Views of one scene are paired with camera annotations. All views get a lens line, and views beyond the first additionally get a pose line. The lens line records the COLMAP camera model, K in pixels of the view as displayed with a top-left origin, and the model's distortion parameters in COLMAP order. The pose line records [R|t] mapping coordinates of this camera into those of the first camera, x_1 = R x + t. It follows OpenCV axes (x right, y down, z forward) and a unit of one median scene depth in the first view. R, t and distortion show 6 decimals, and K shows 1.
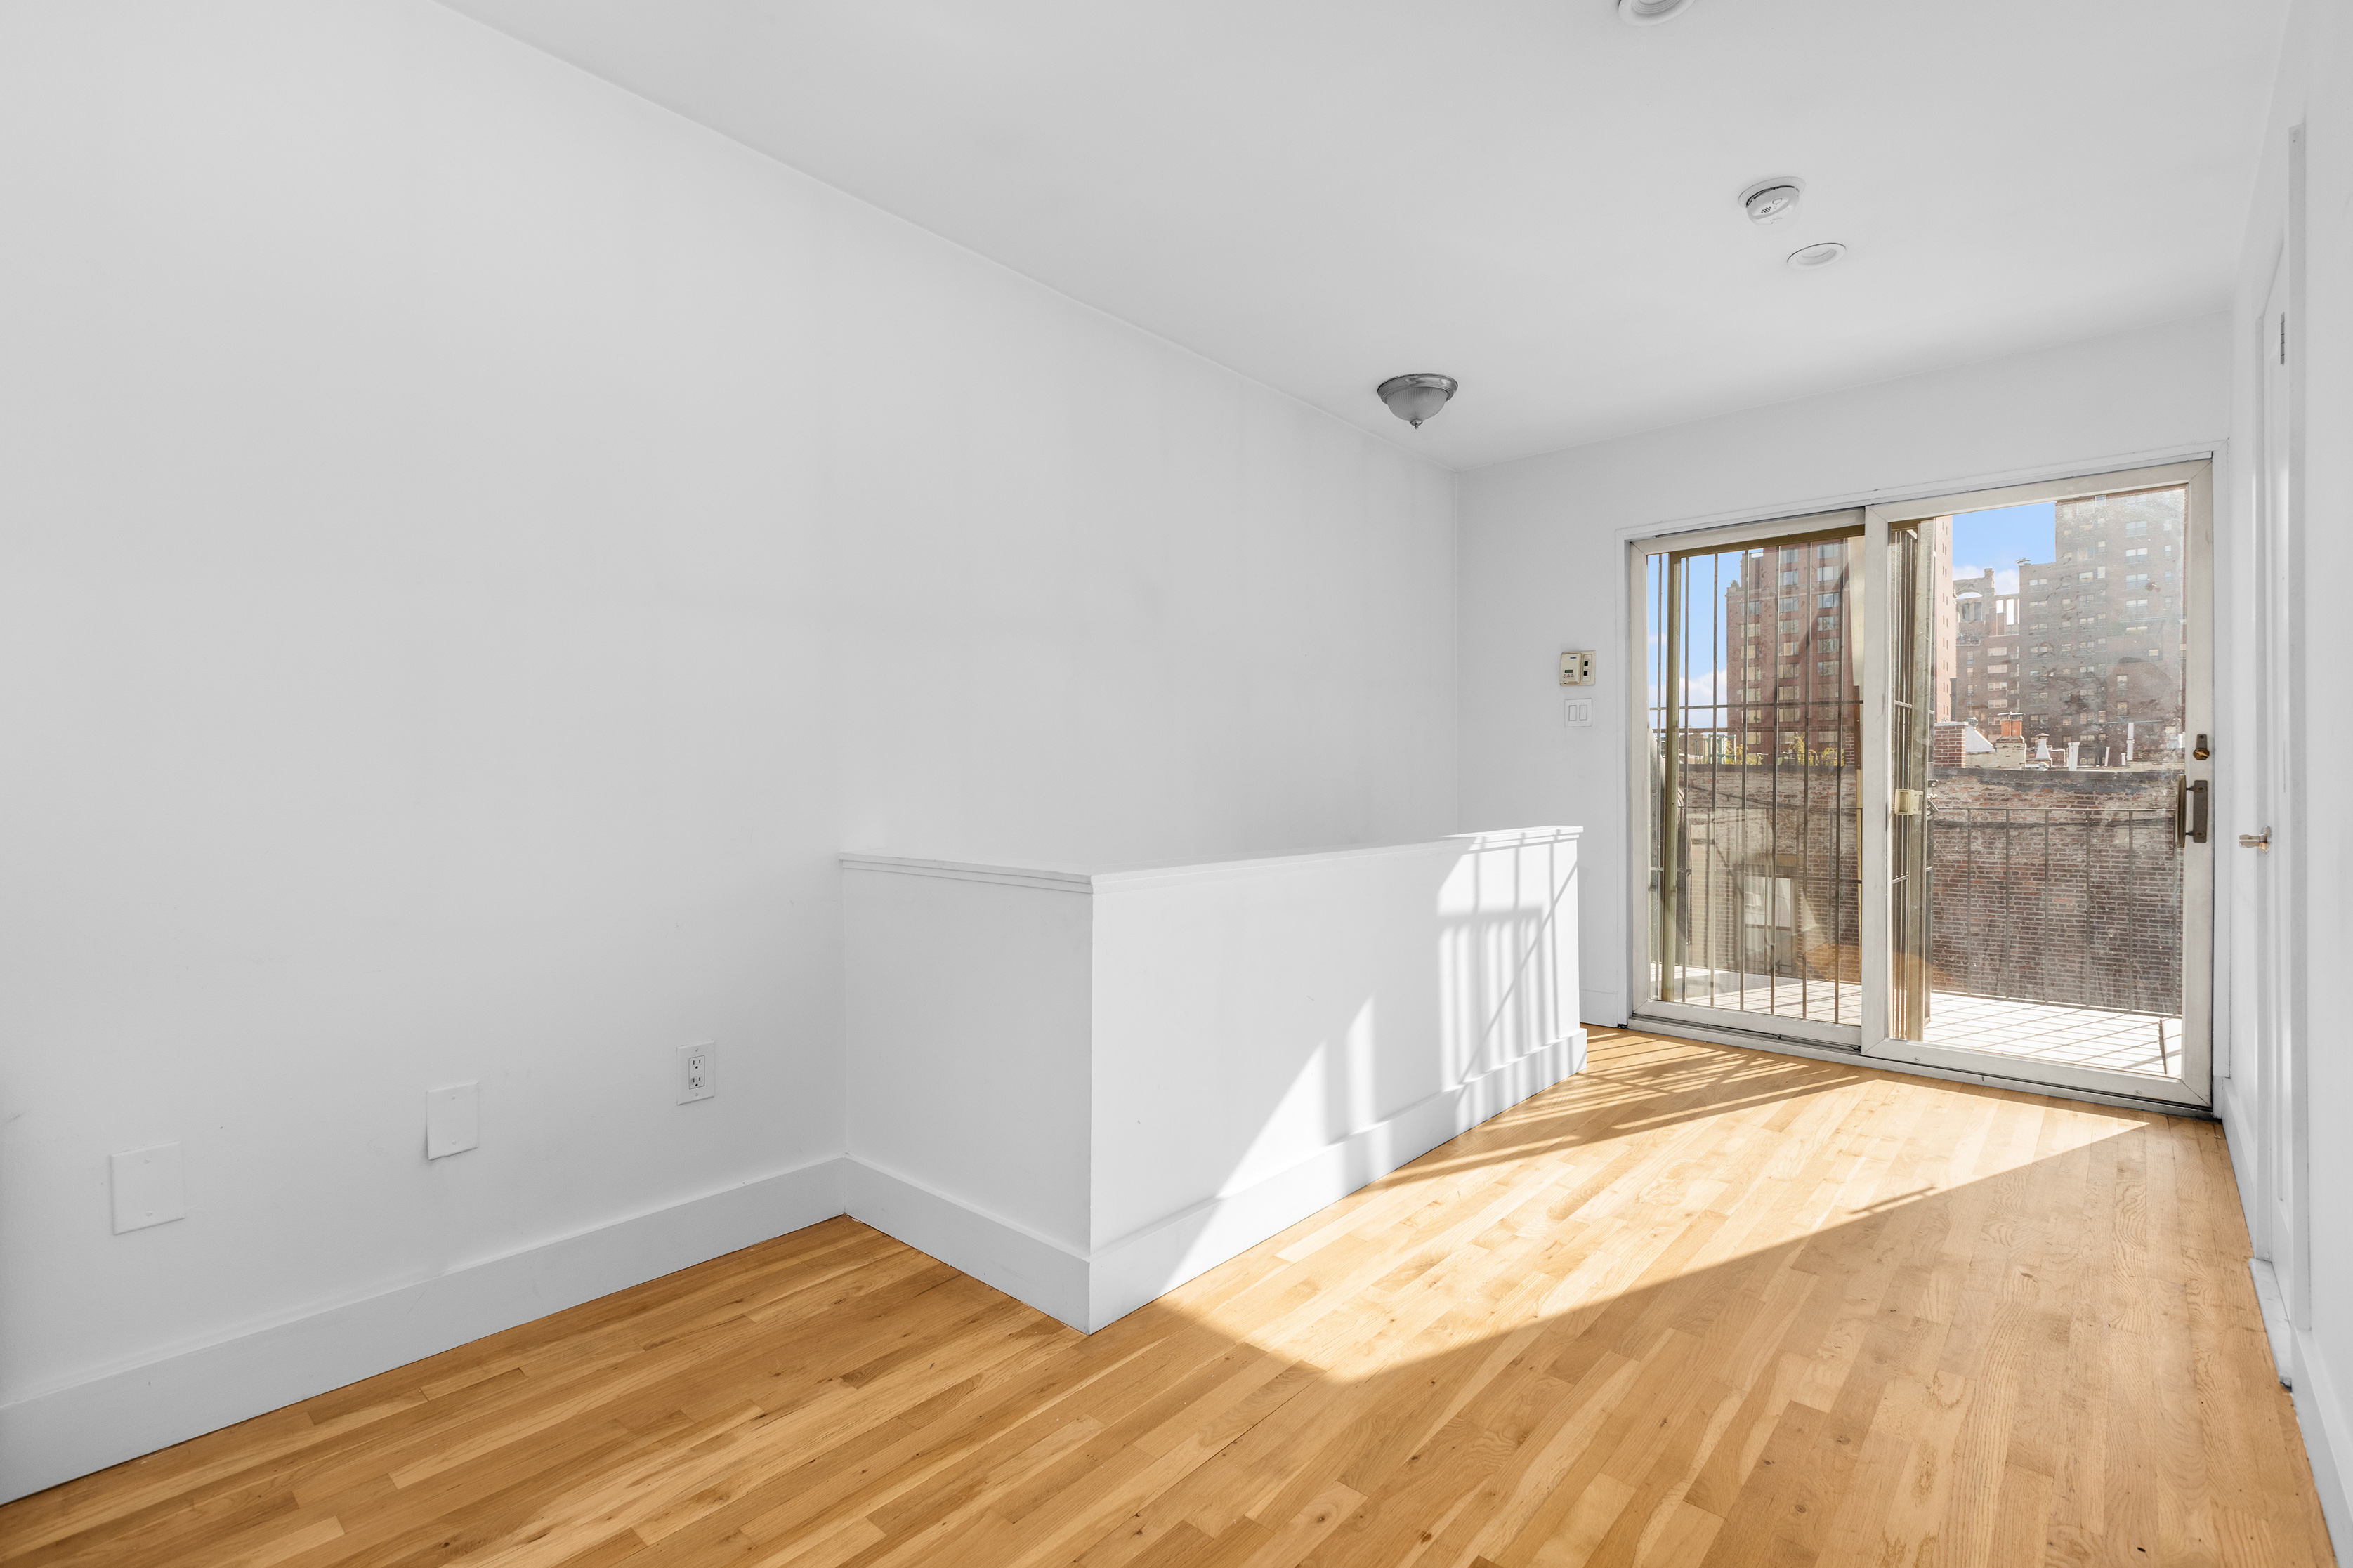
lens RADIAL K [[1056.1, 0, 1176.5], [0, 1056.1, 784.0], [0, 0, 1]] dist [-0.000452, 0.000269]
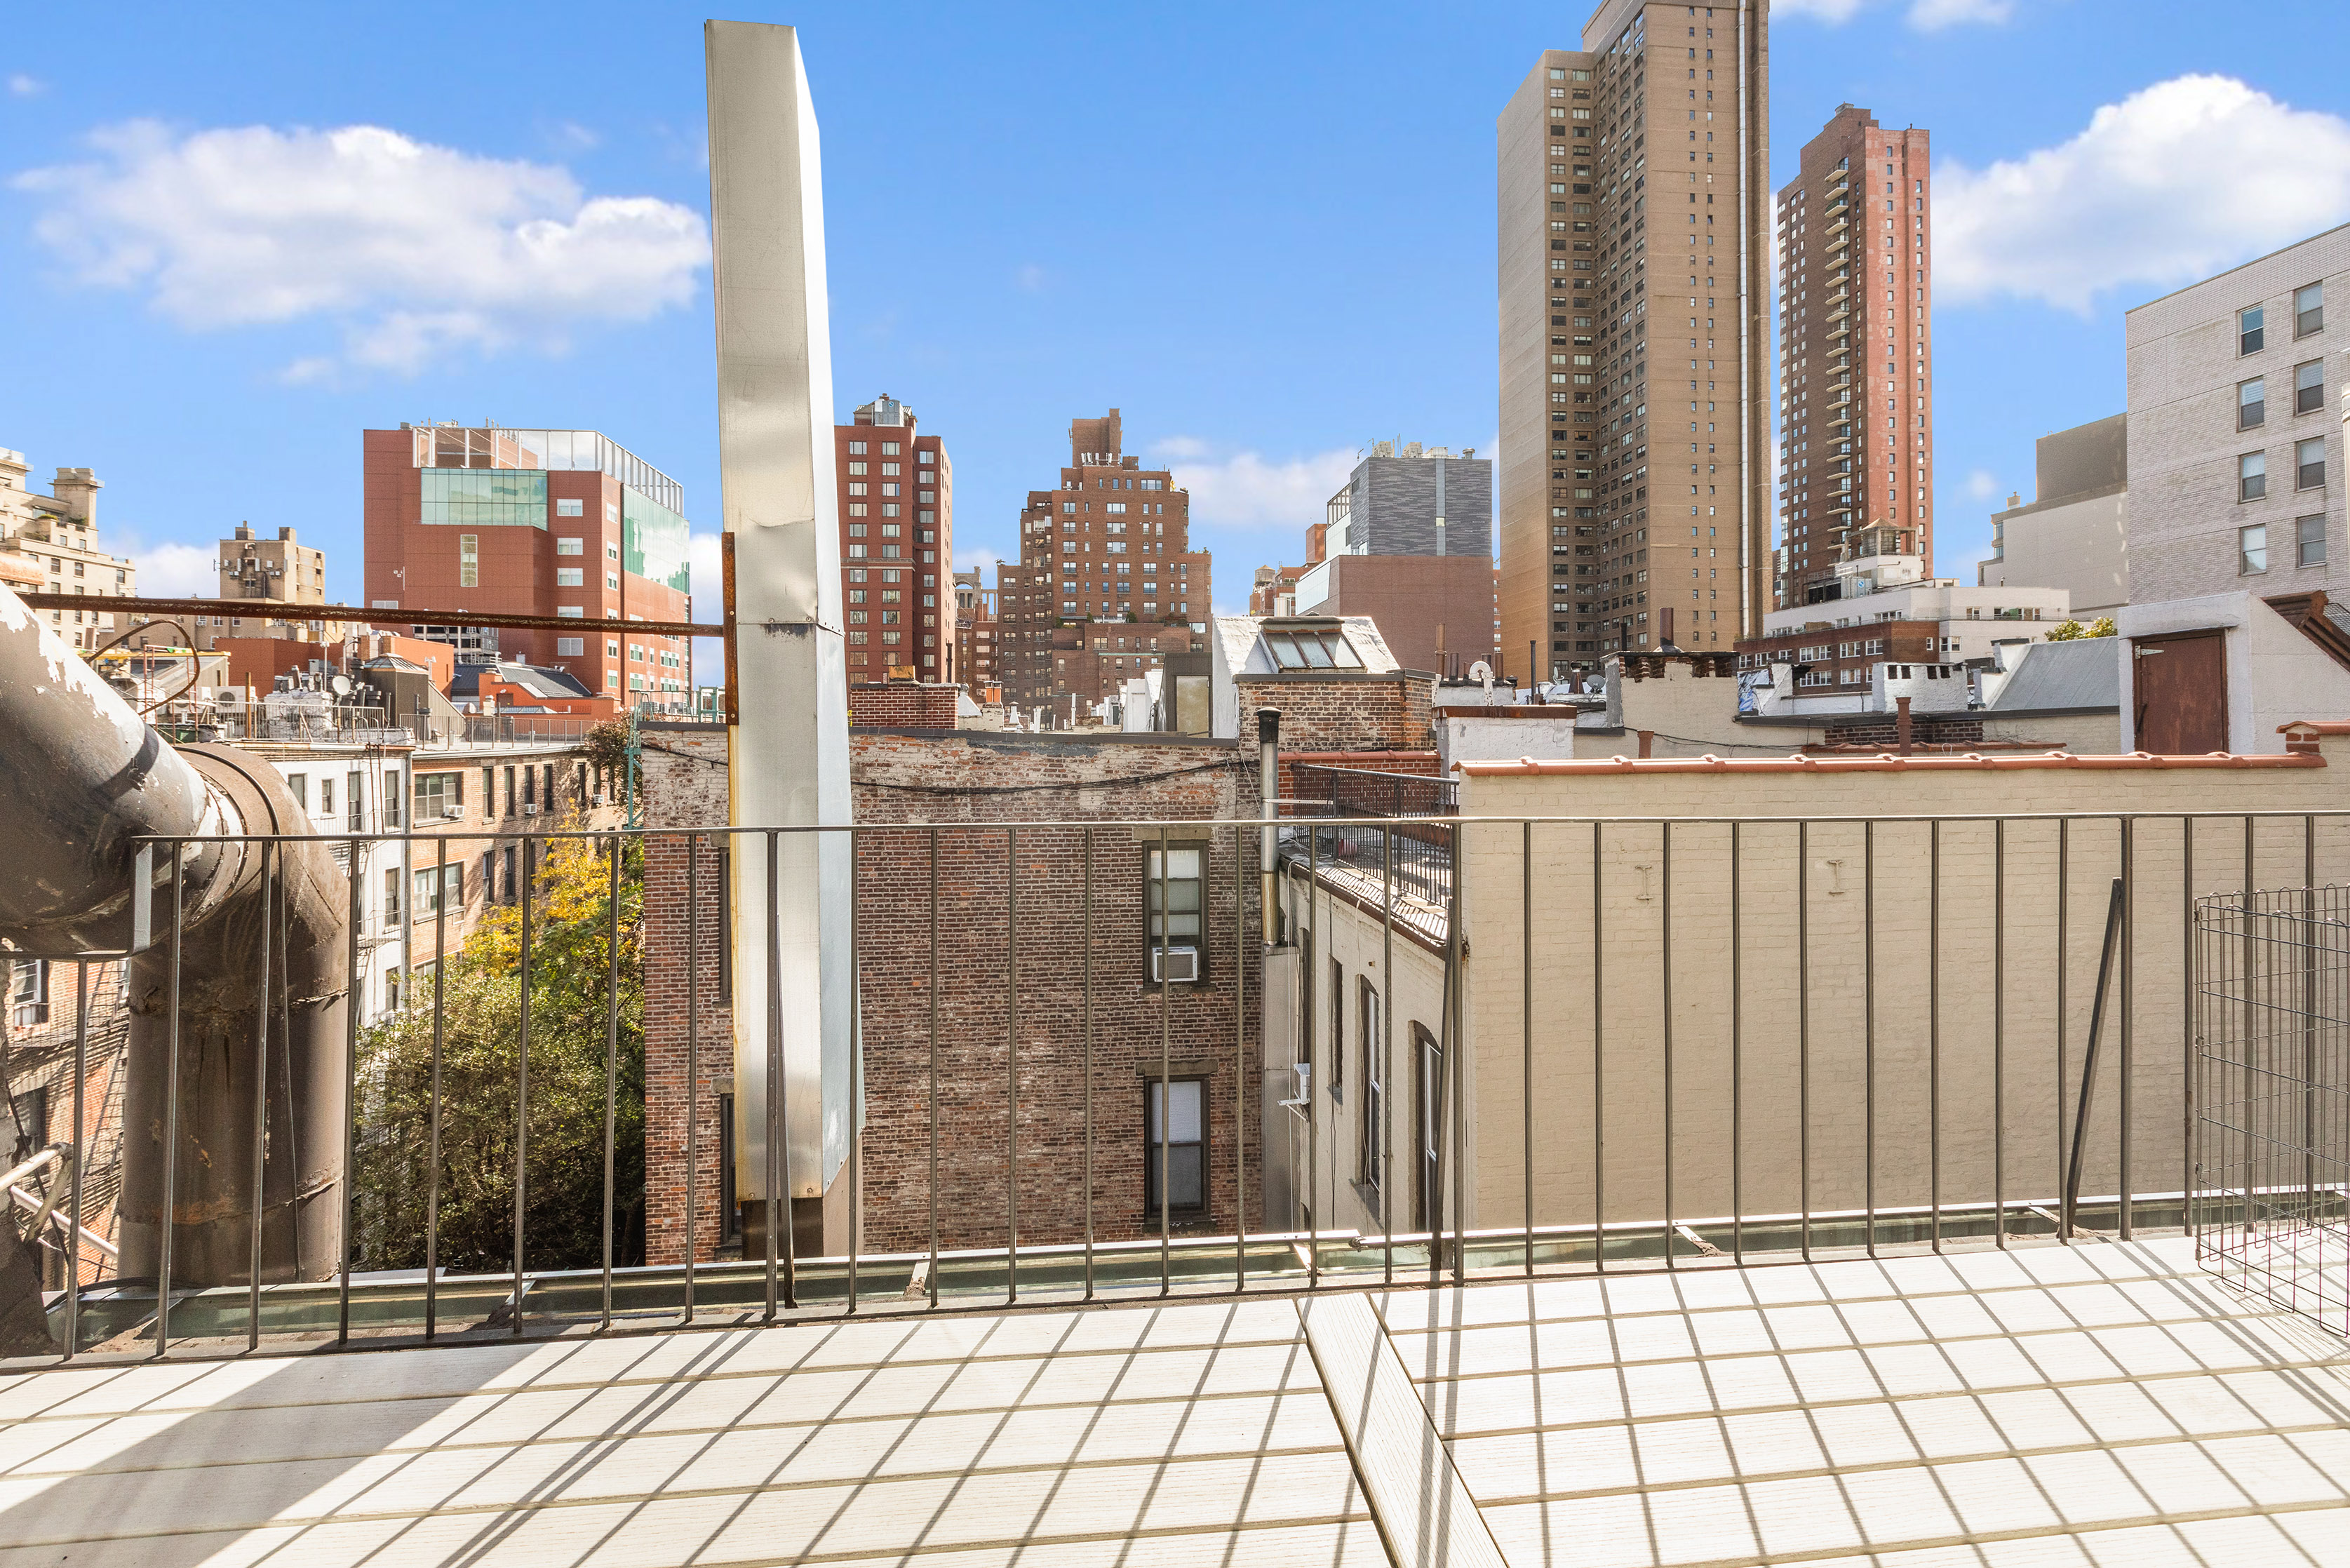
lens RADIAL K [[1072.3, 0, 1177.4], [0, 1072.3, 740.1], [0, 0, 1]] dist [0.002073, 0.000914]
pose [[0.667498, 0.002034, 0.744609, 0.048462], [0.001084, 0.999993, -0.003703, -0.000588], [-0.744611, 0.003278, 0.667491, 0.062770]]
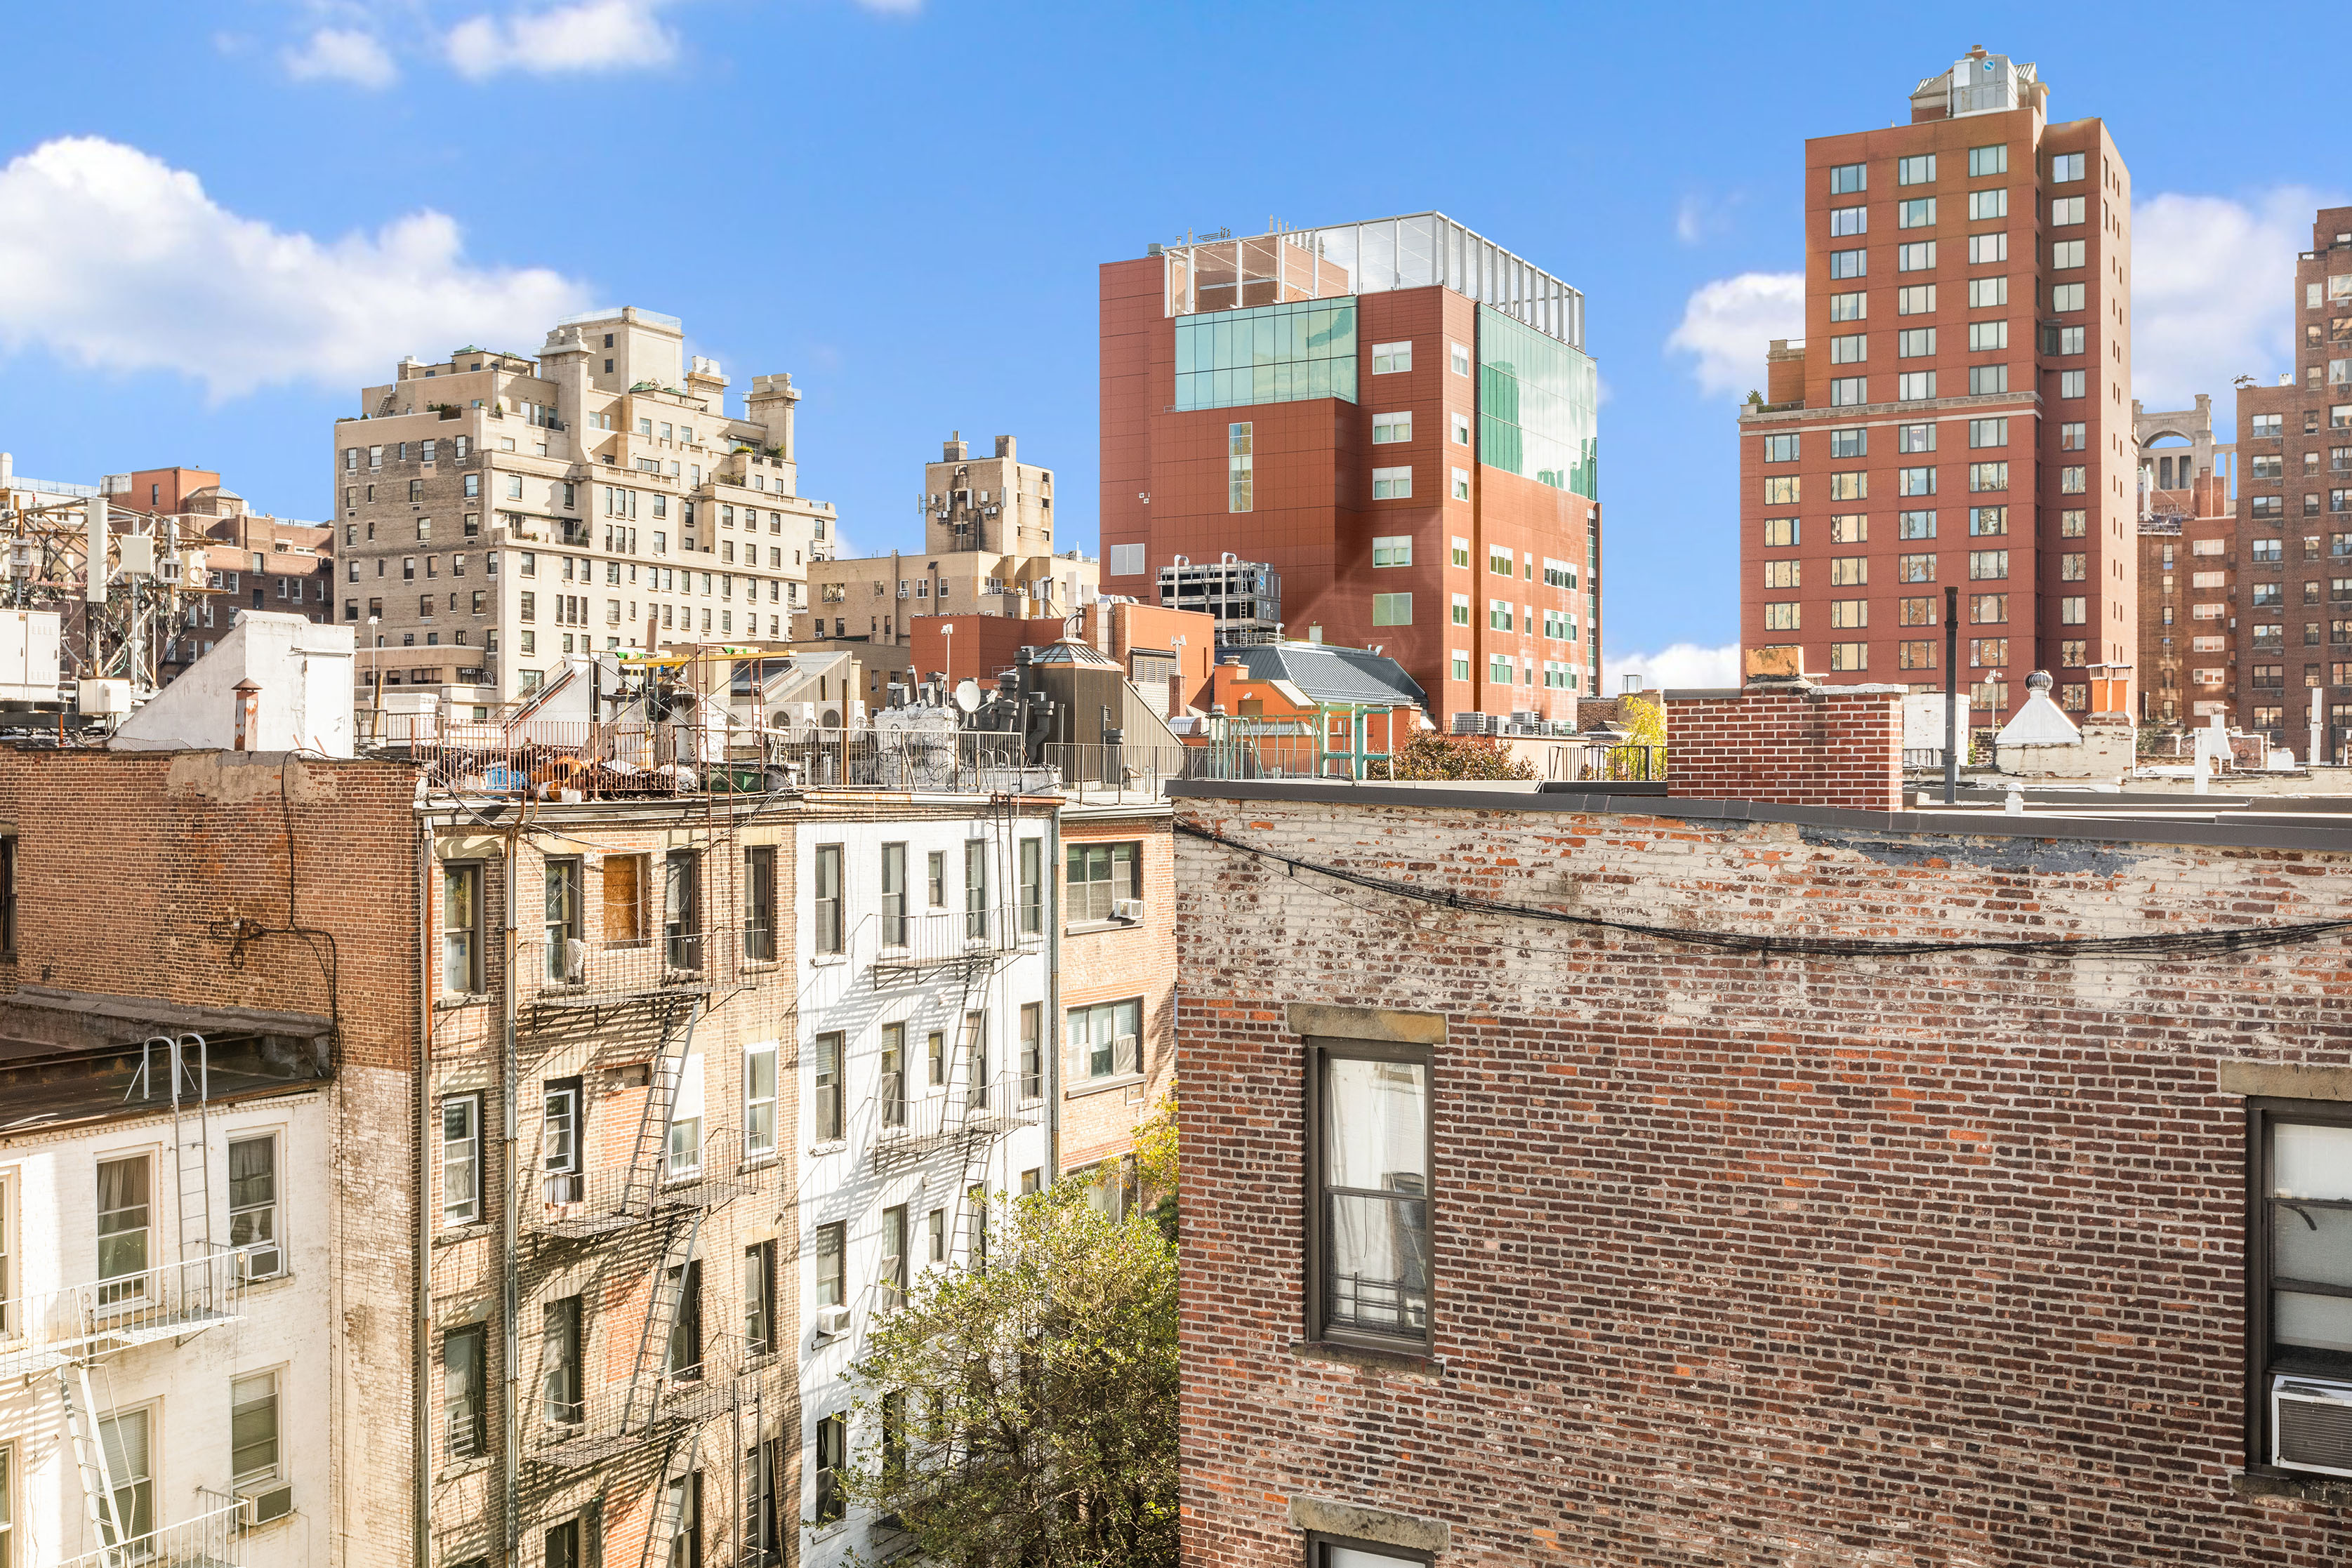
lens RADIAL K [[2211.1, 0, 1176.0], [0, 2211.1, 784.0], [0, 0, 1]] dist [-0.007773, -0.005022]
pose [[0.976524, 0.008187, 0.215253, 0.093174], [-0.008611, 0.999962, 0.001029, -0.005755], [-0.215236, -0.002859, 0.976558, 0.062296]]
